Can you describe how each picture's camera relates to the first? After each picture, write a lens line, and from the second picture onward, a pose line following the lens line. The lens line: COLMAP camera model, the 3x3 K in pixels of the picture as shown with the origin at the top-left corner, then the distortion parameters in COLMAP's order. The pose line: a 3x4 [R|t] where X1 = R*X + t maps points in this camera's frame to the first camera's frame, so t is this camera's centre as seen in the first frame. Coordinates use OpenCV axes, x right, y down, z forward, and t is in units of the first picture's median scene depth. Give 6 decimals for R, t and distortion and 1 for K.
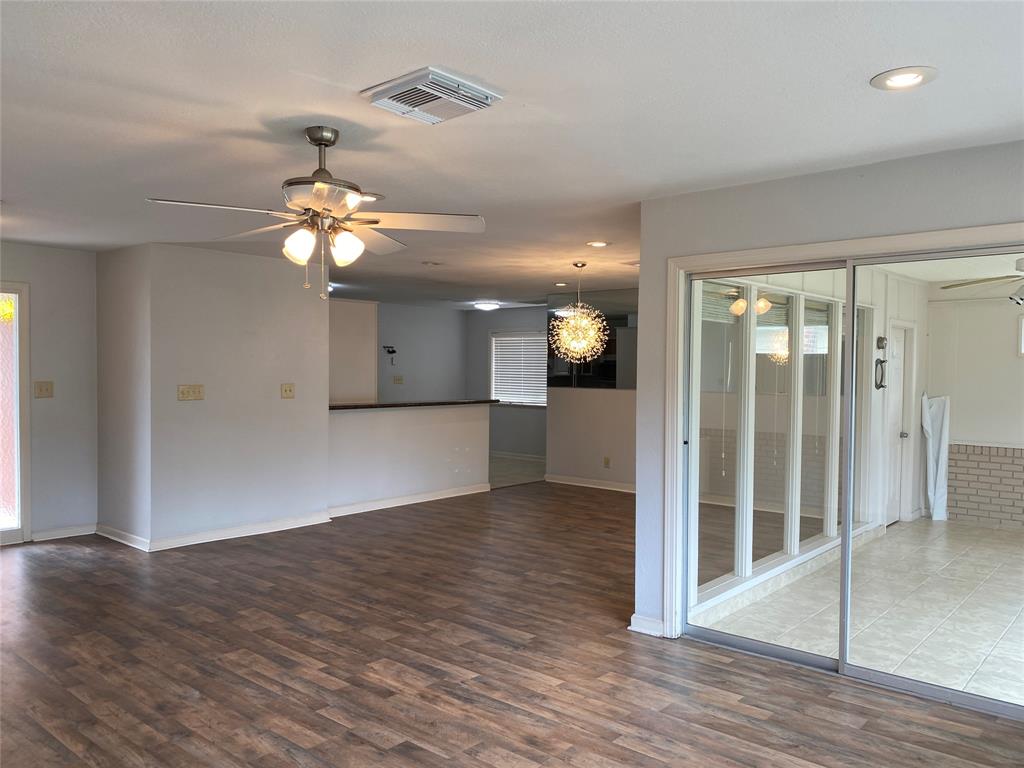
lens RADIAL K [[783.6, 0, 518.6], [0, 783.6, 389.4], [0, 0, 1]] dist [-0.009634, 0.008439]
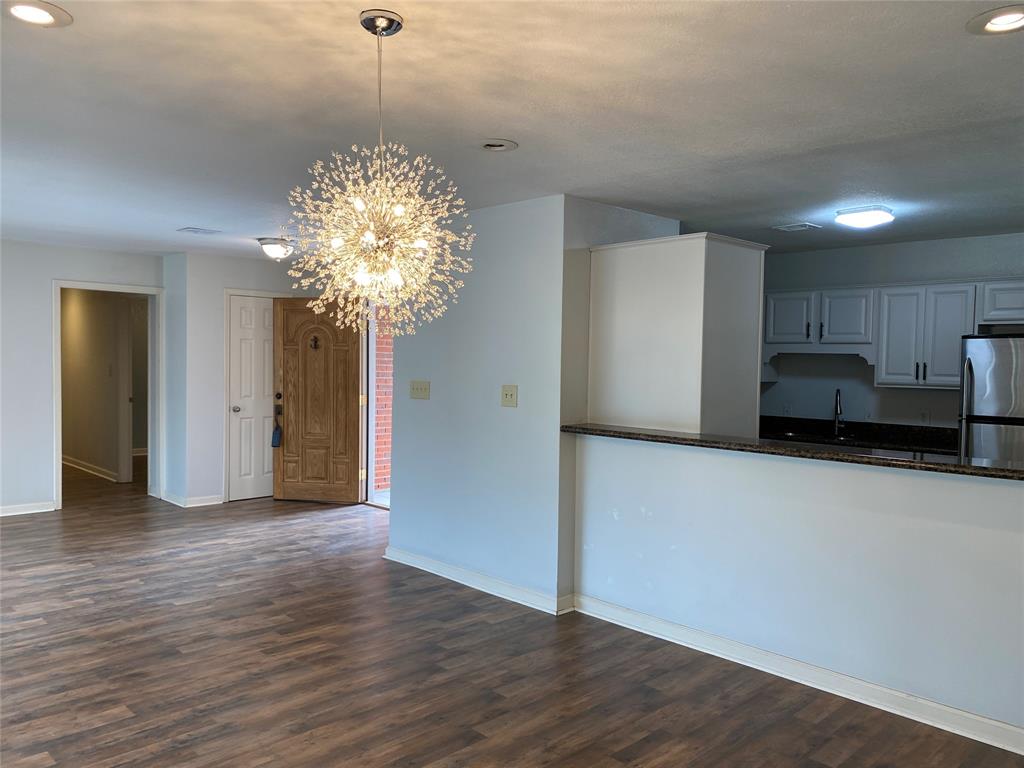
lens RADIAL K [[796.2, 0, 511.9], [0, 796.2, 391.1], [0, 0, 1]] dist [-0.030751, 0.038232]
pose [[-0.089677, 0.027678, -0.995586, 0.498870], [-0.048849, 0.998288, 0.032153, -0.031302], [0.994772, 0.051517, -0.088171, 1.369824]]
